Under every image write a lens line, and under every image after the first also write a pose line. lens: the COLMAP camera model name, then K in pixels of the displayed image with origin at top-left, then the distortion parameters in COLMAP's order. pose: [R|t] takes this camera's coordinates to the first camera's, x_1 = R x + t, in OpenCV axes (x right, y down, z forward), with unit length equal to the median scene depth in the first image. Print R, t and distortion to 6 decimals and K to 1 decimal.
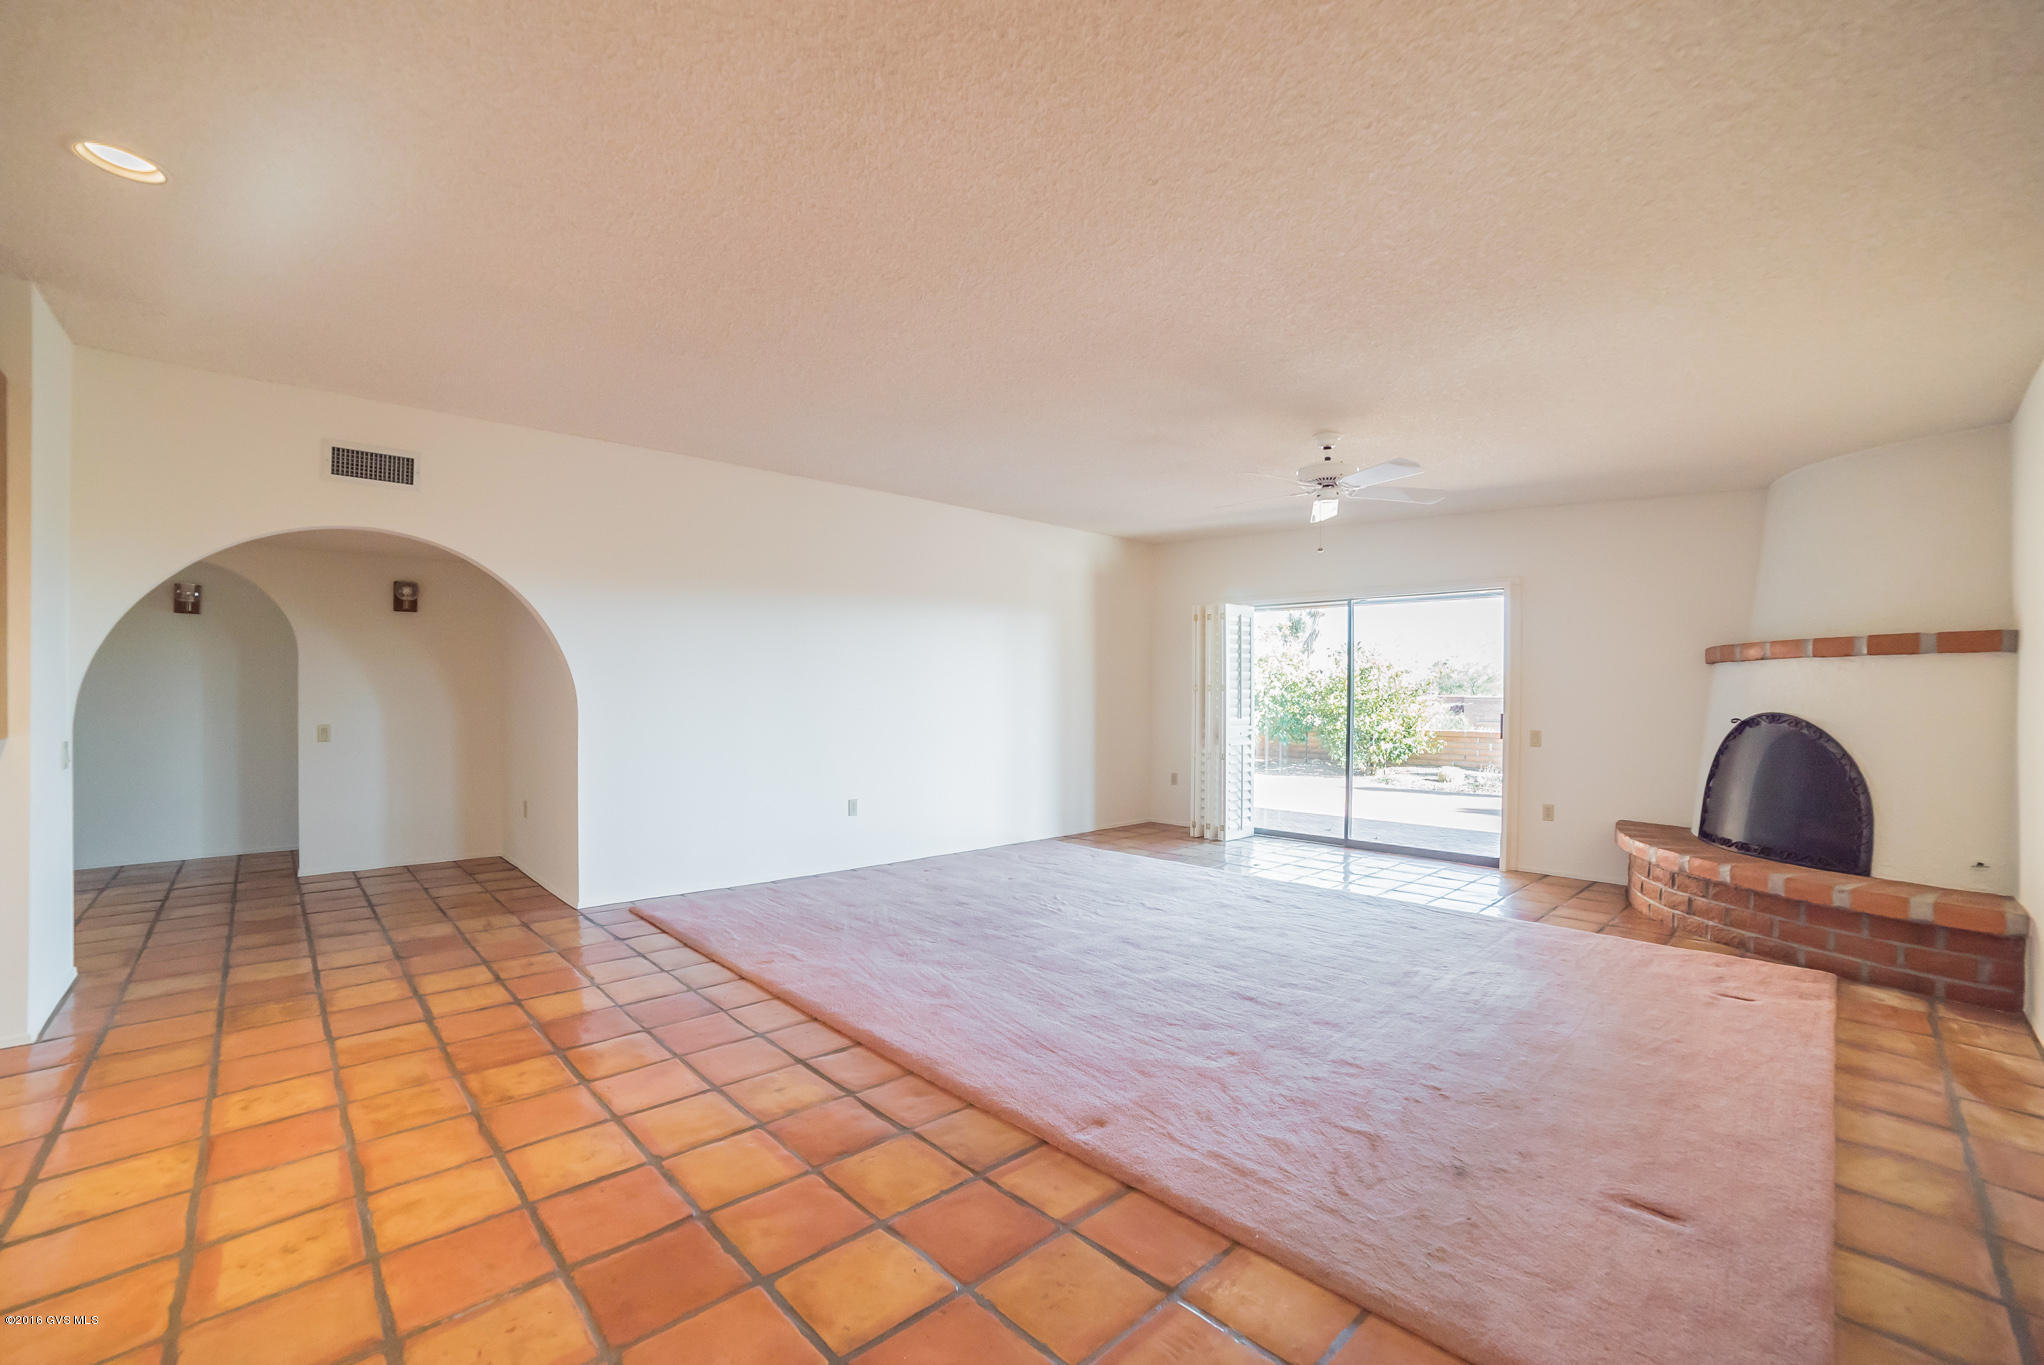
lens RADIAL K [[845.7, 0, 1018.6], [0, 845.7, 688.9], [0, 0, 1]] dist [-0.000207, 0.020746]
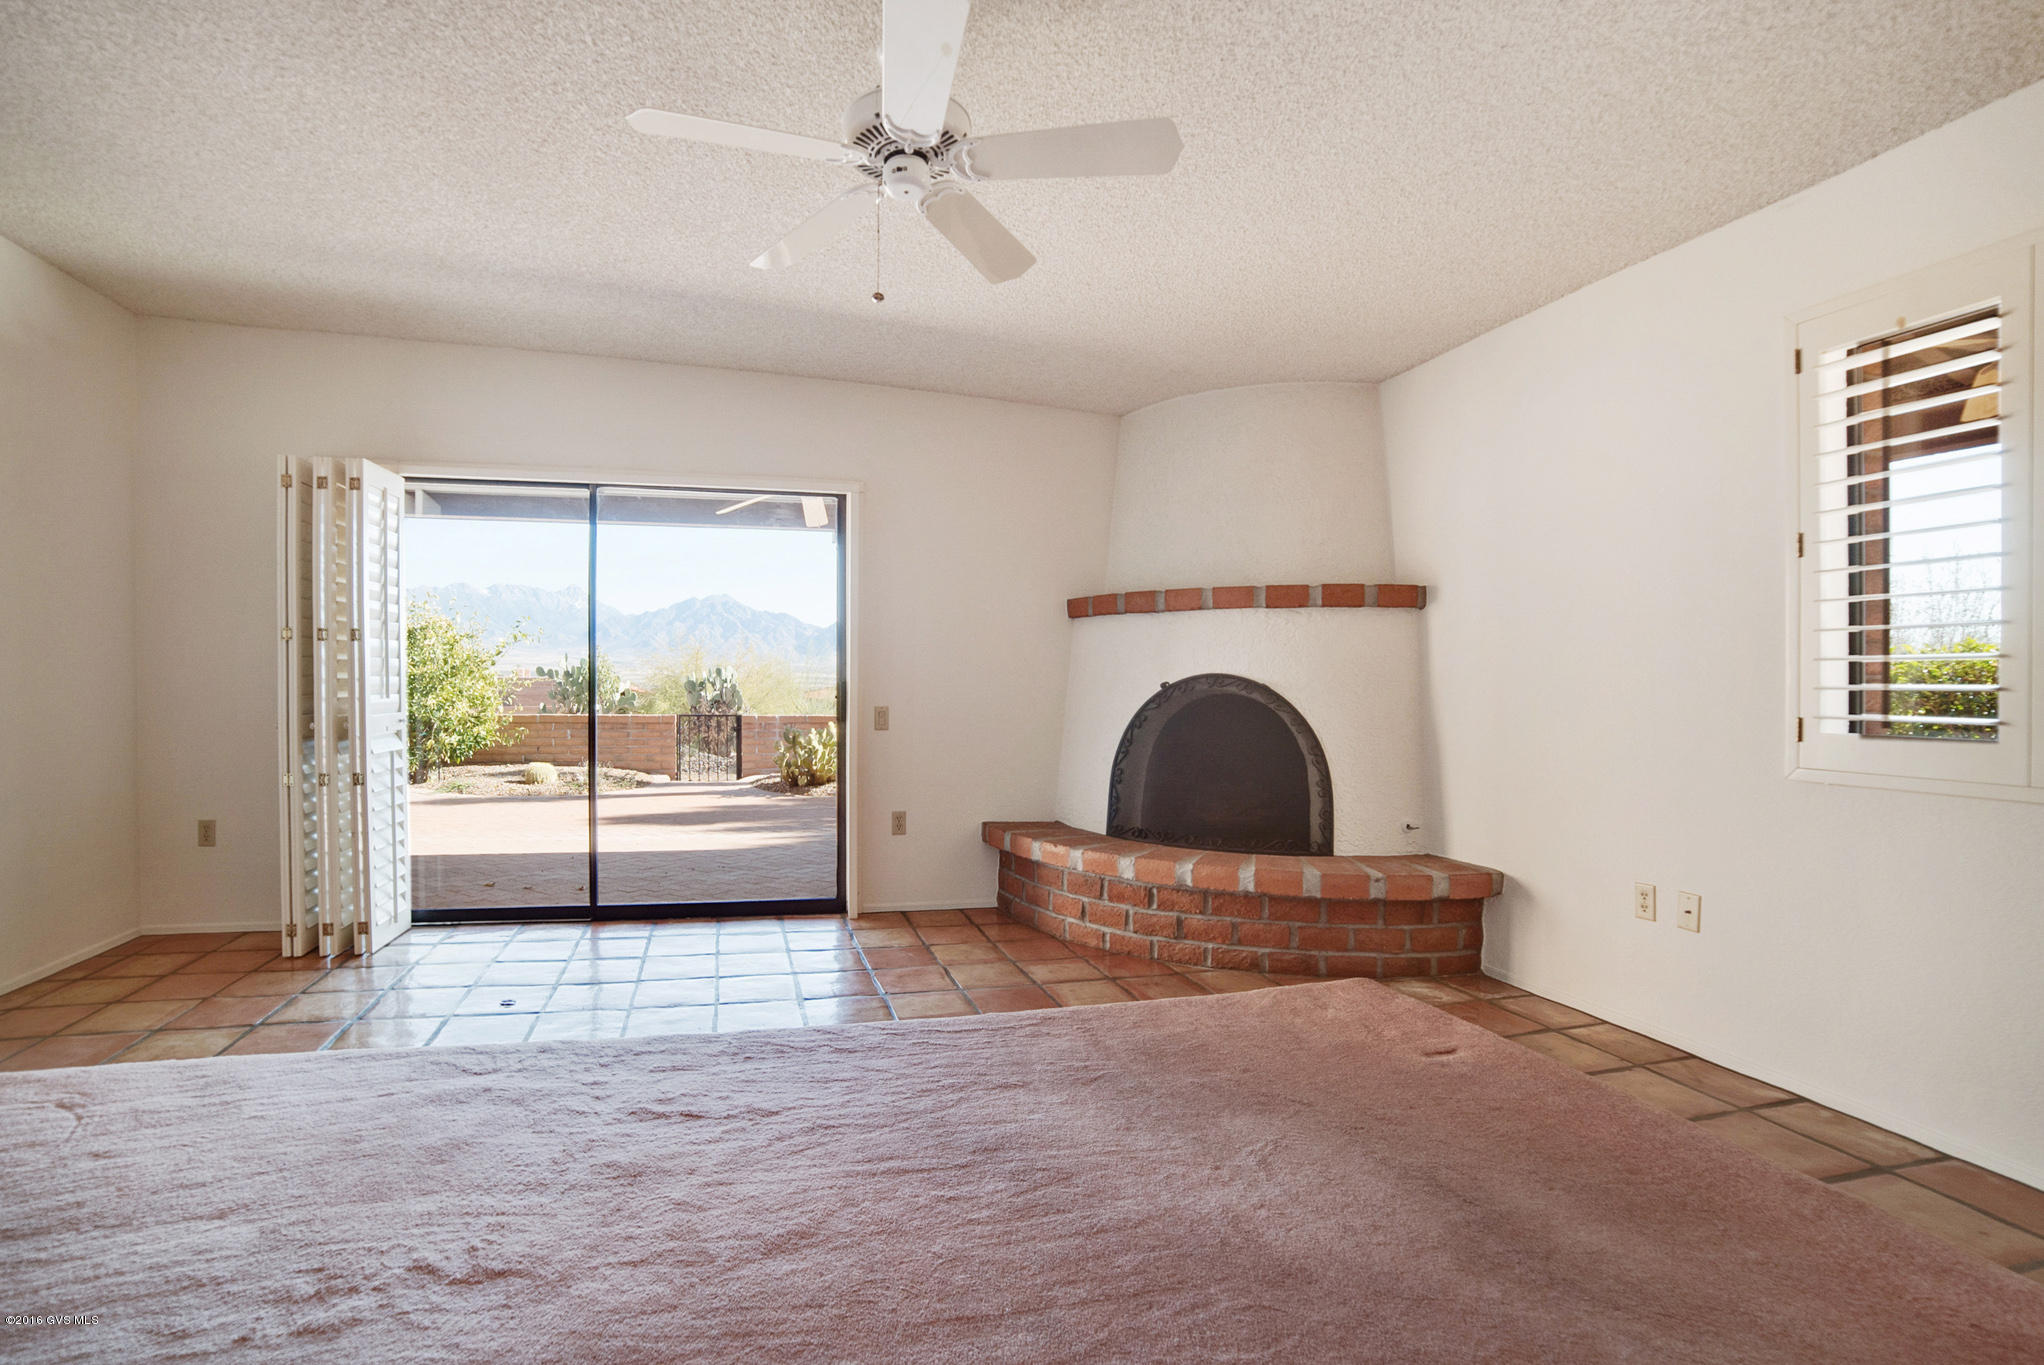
lens RADIAL K [[971.8, 0, 940.9], [0, 971.8, 686.7], [0, 0, 1]] dist [-0.122692, 0.056542]
pose [[0.533414, -0.006845, 0.845827, -0.041616], [-0.008723, 0.999870, 0.013593, 0.026633], [-0.845810, -0.014629, 0.533284, 0.650101]]
